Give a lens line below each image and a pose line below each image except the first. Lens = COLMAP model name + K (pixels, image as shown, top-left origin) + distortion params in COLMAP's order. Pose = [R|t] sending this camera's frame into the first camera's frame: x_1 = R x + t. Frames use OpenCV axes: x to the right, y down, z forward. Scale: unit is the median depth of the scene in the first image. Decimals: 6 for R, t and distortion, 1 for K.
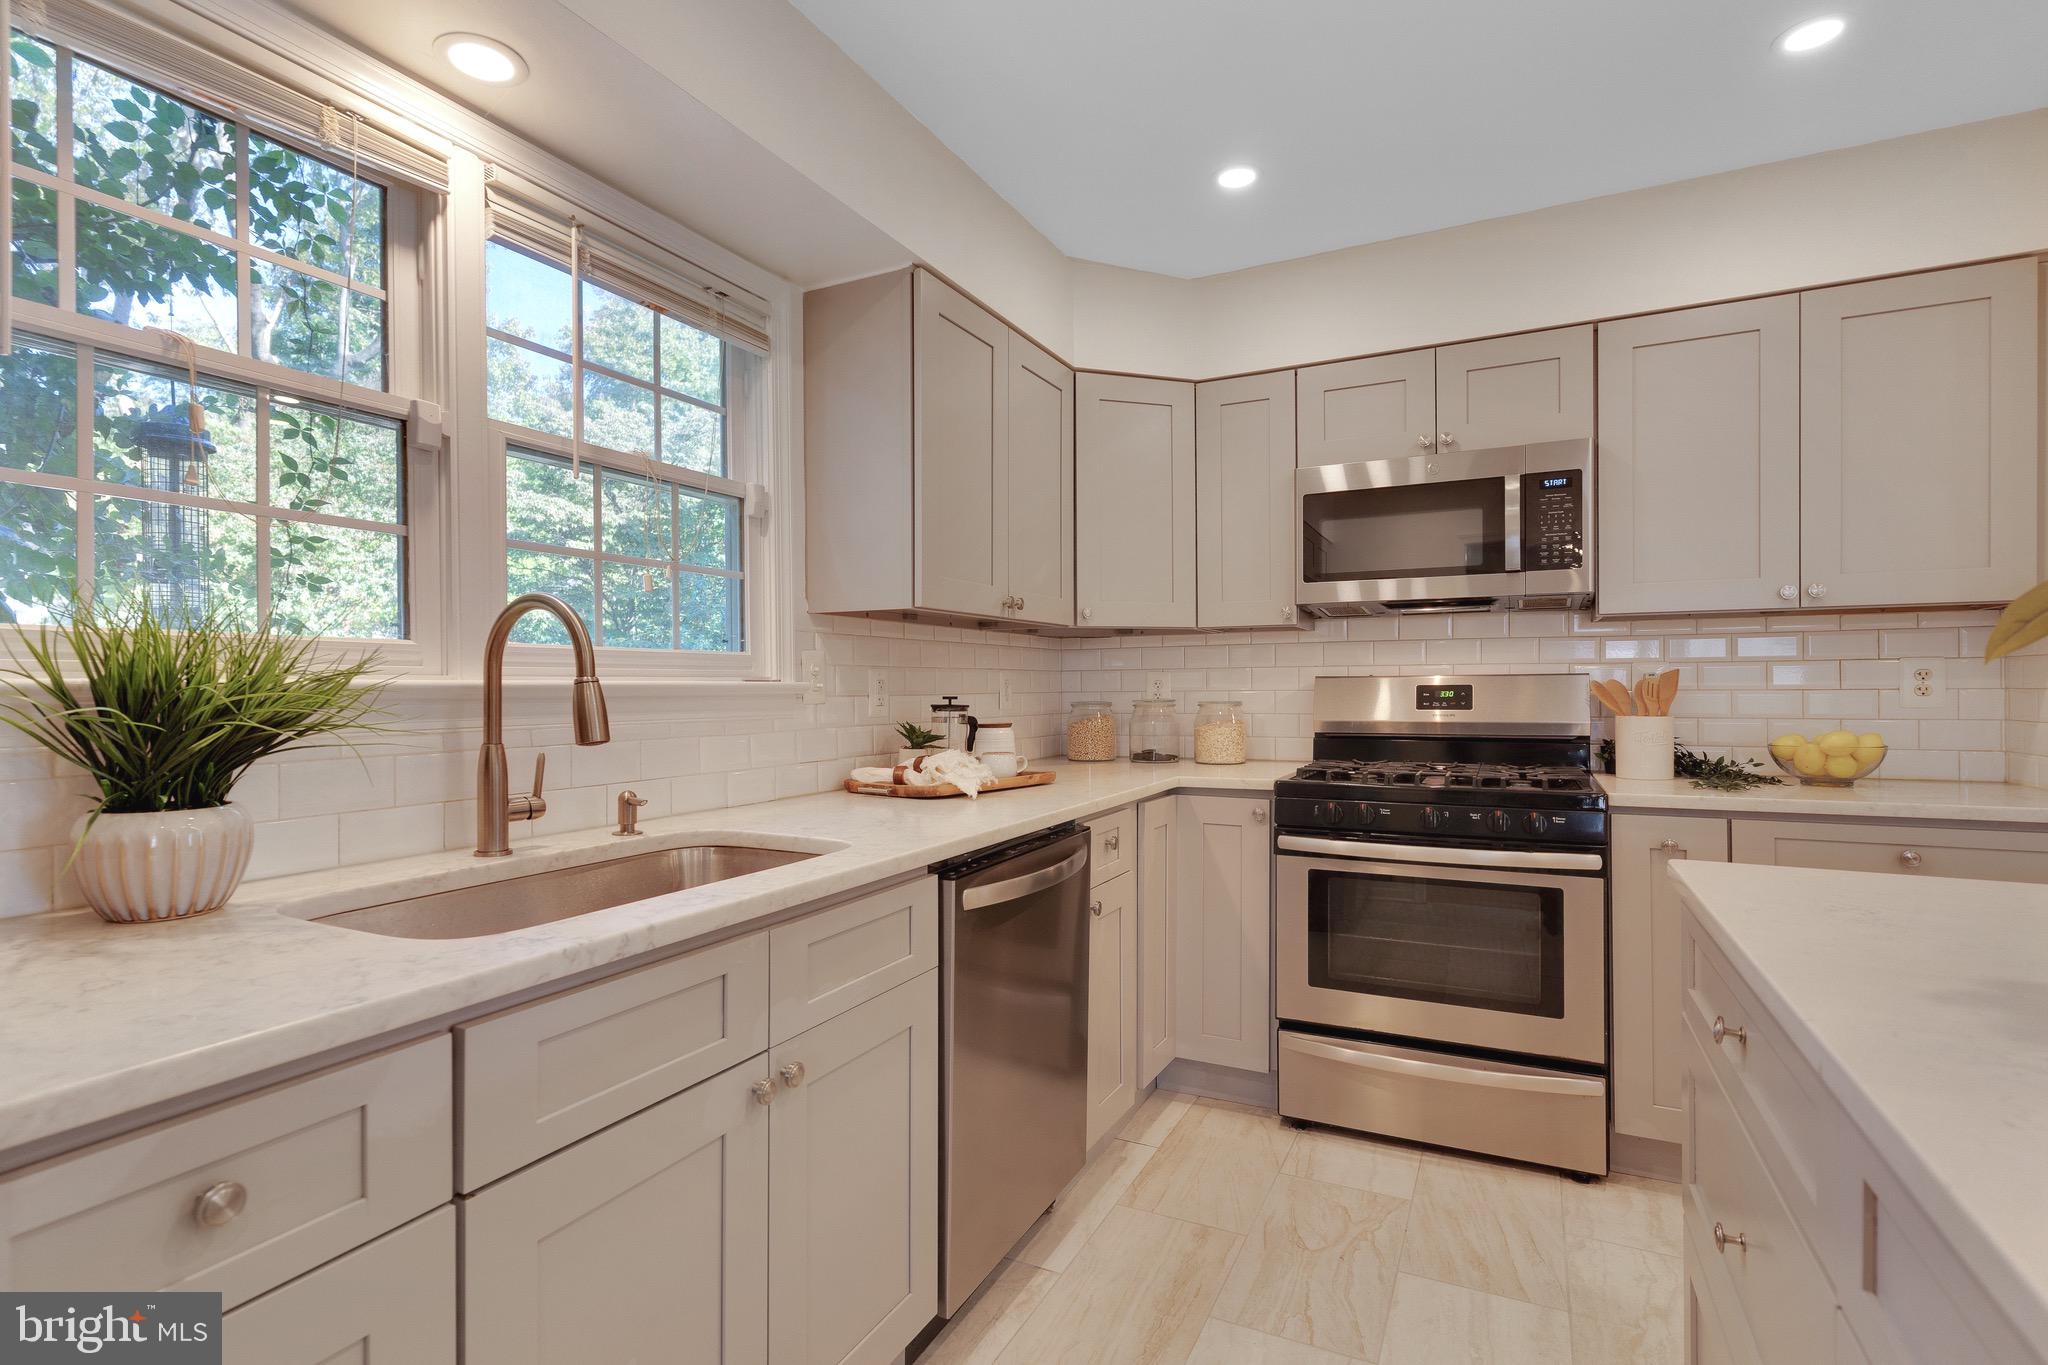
lens RADIAL K [[994.7, 0, 1026.4], [0, 994.7, 686.8], [0, 0, 1]] dist [0.012421, 0.000352]
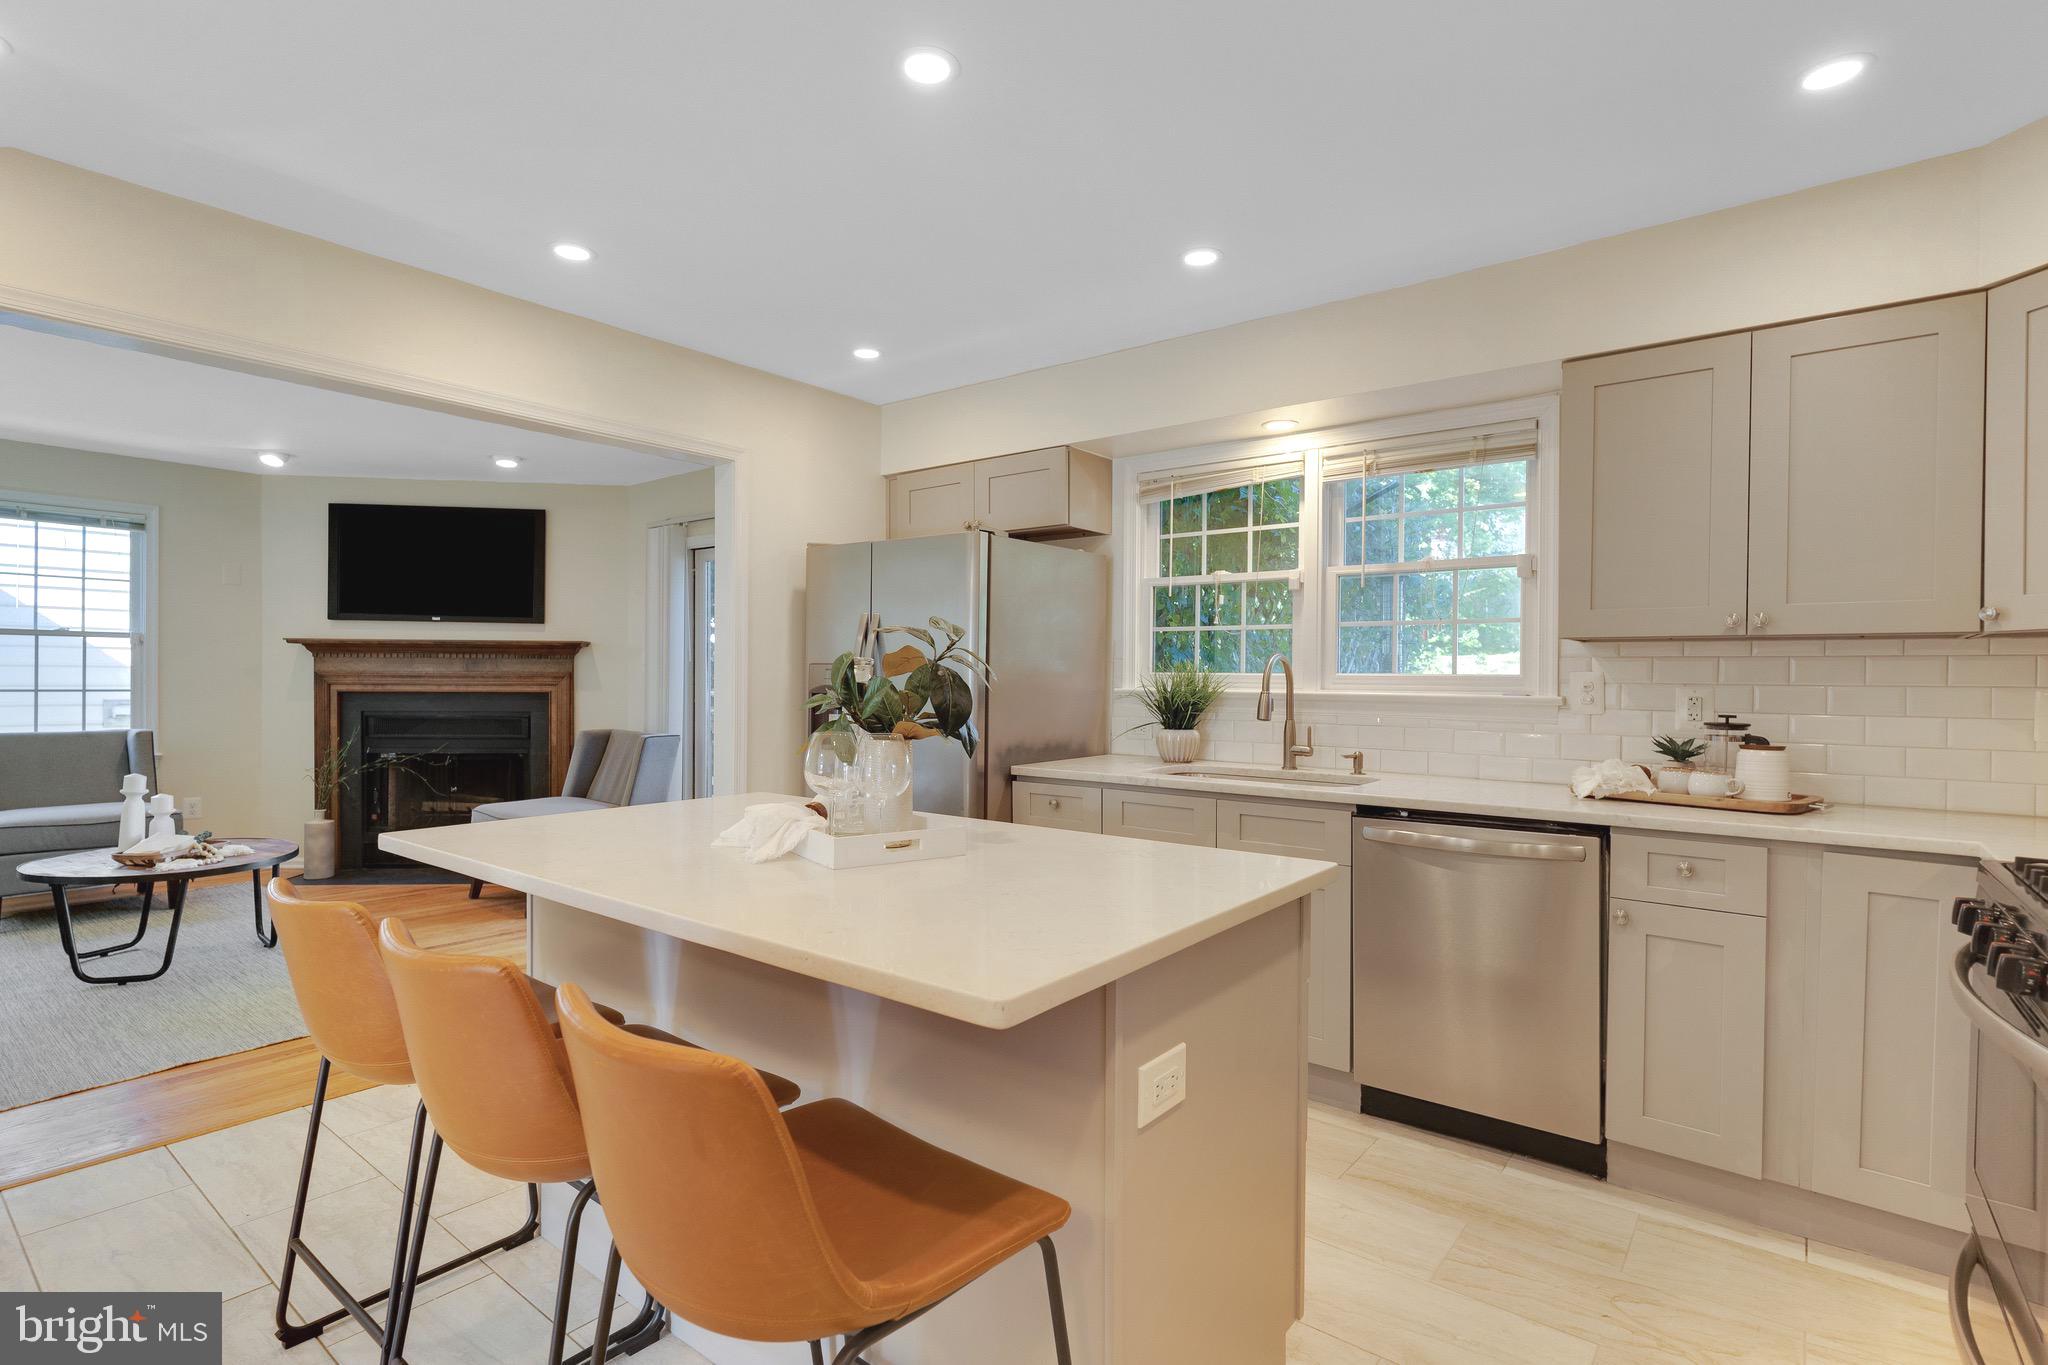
lens RADIAL K [[994.7, 0, 1029.2], [0, 994.7, 677.7], [0, 0, 1]] dist [0.012421, 0.000352]
pose [[-0.180857, -0.000902, -0.983509, 1.307920], [-0.015635, 0.999876, 0.001958, -0.023565], [0.983385, 0.015732, -0.180848, 0.607469]]
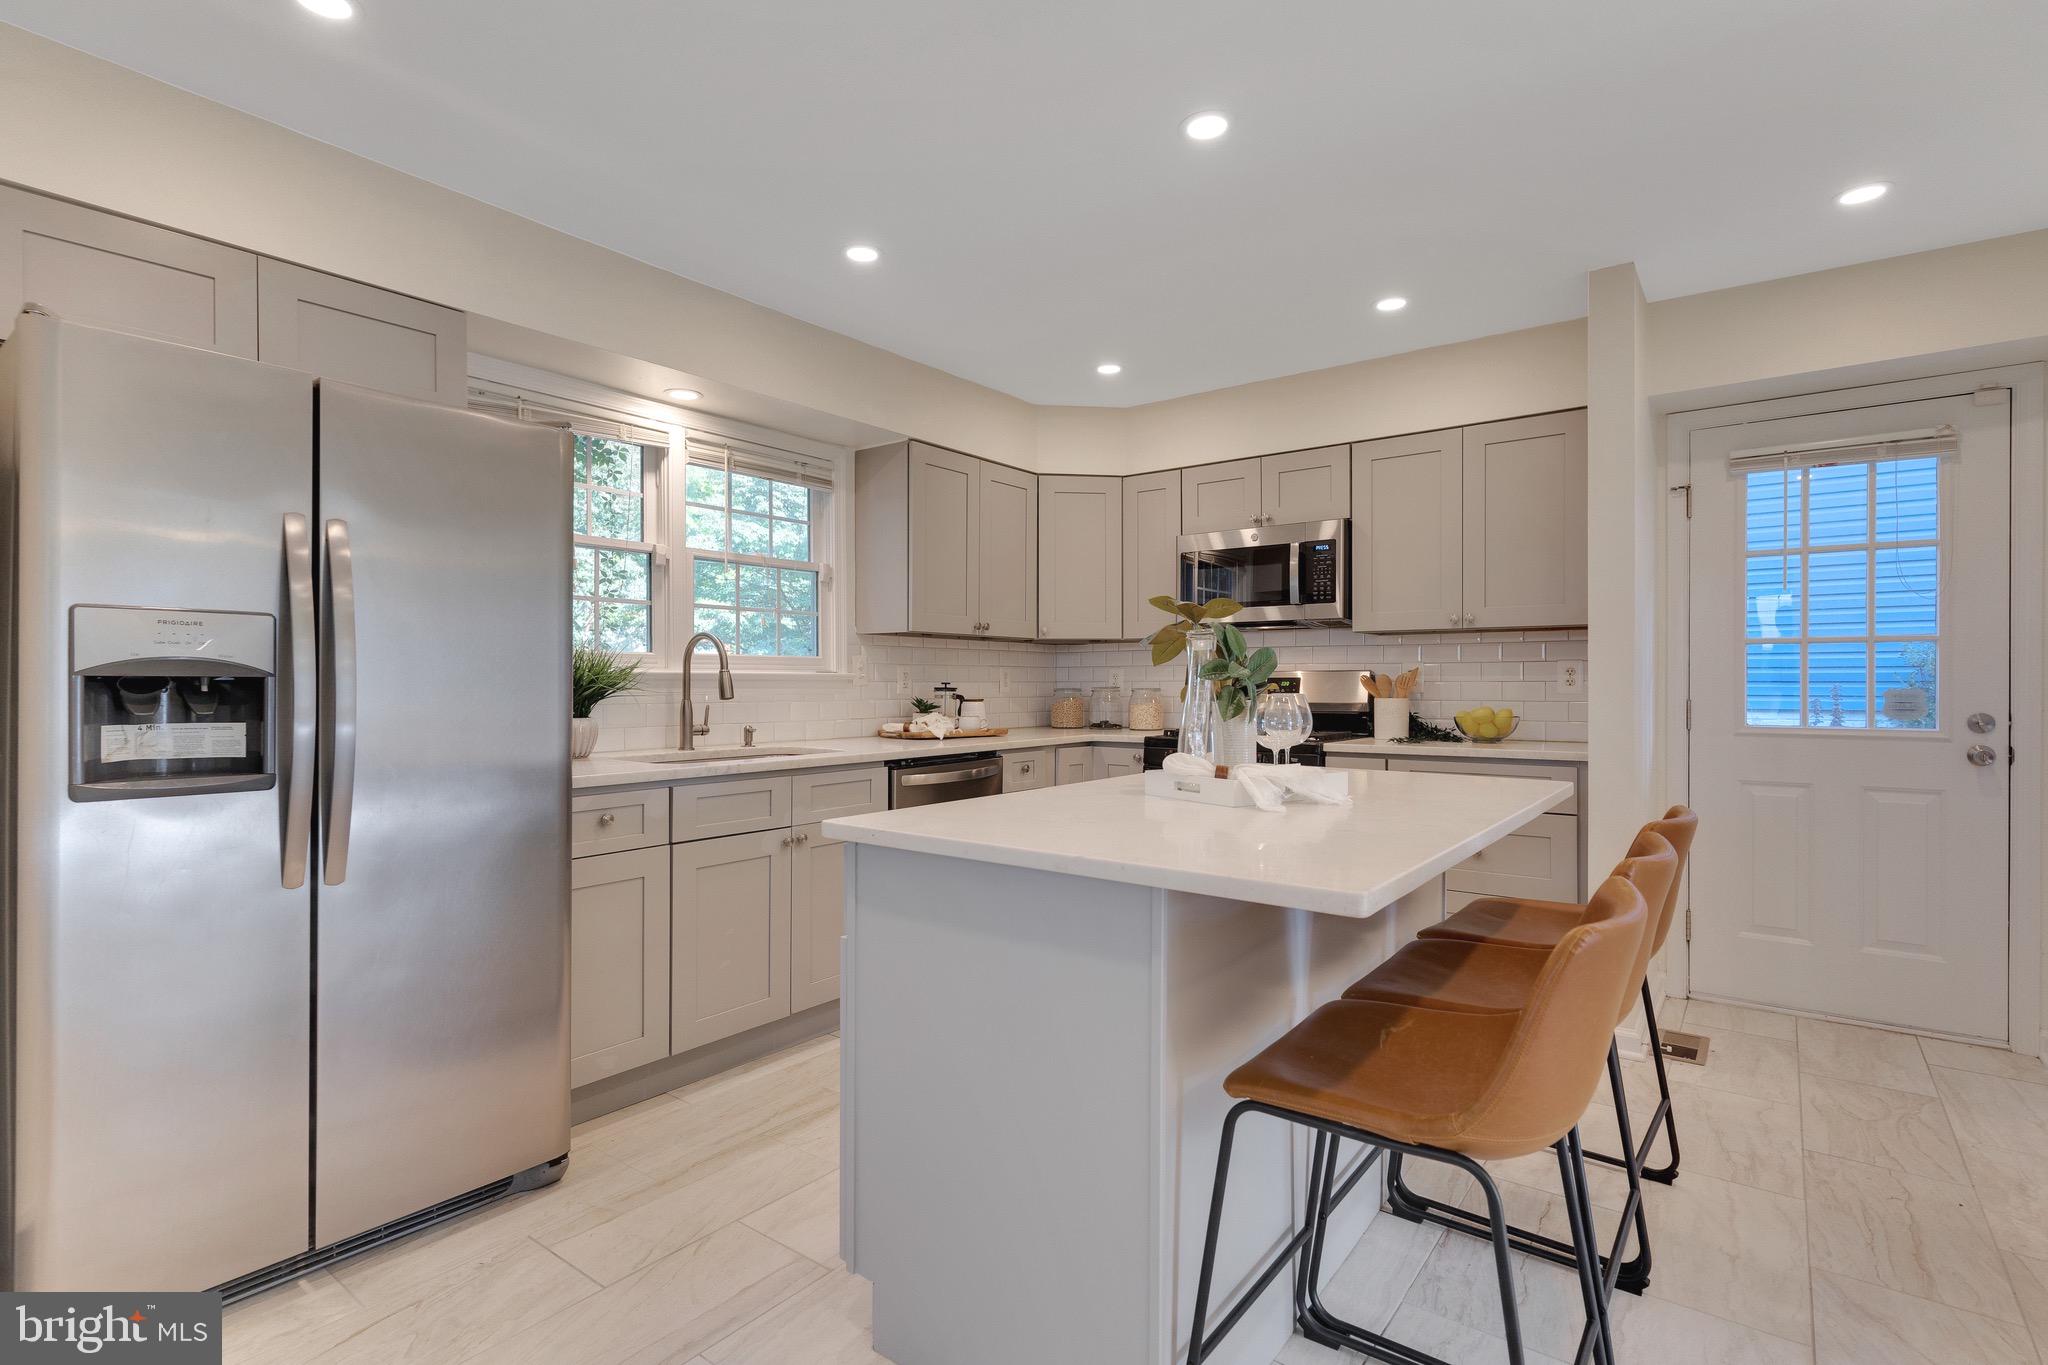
lens RADIAL K [[994.7, 0, 1032.8], [0, 994.7, 683.0], [0, 0, 1]] dist [0.012421, 0.000352]
pose [[0.985140, 0.005037, -0.171678, 0.438381], [-0.005121, 0.999987, -0.000049, 0.012157], [0.171675, 0.000928, 0.985153, -0.761176]]
